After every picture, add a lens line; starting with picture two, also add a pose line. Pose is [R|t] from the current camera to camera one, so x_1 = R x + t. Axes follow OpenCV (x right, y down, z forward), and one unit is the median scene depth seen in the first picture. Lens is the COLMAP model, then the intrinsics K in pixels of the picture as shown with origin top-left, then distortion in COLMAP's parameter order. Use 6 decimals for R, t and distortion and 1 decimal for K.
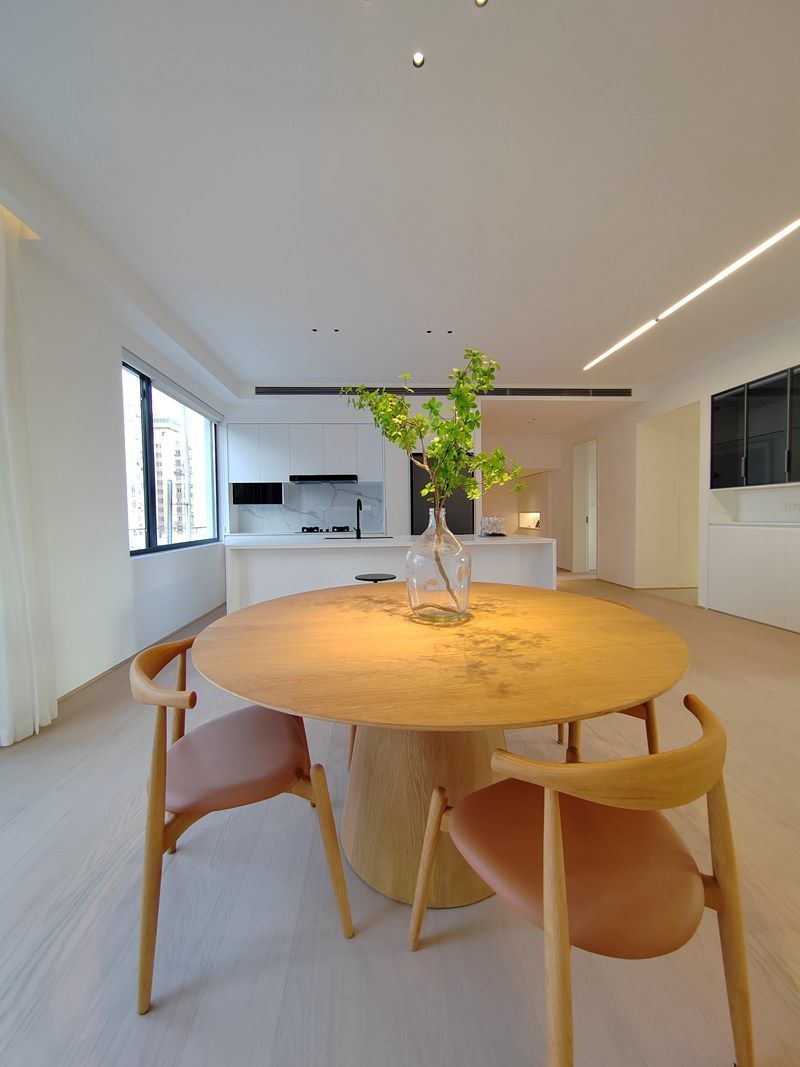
lens RADIAL K [[431.9, 0, 382.5], [0, 431.9, 532.4], [0, 0, 1]] dist [0.001292, 0.000072]
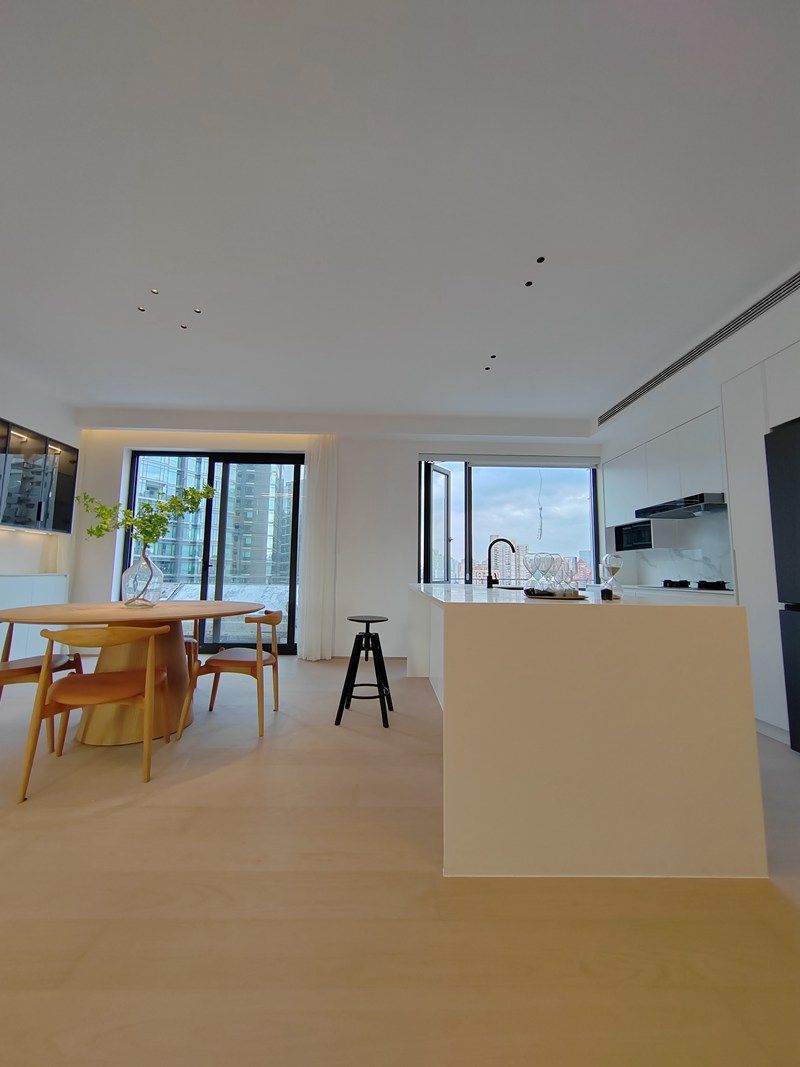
lens RADIAL K [[431.9, 0, 382.5], [0, 431.9, 532.4], [0, 0, 1]] dist [0.001292, 0.000072]
pose [[-0.071255, -0.082724, -0.994022, 0.554782], [-0.048679, 0.995656, -0.079371, -0.011367], [0.996270, 0.042733, -0.074973, 0.596593]]
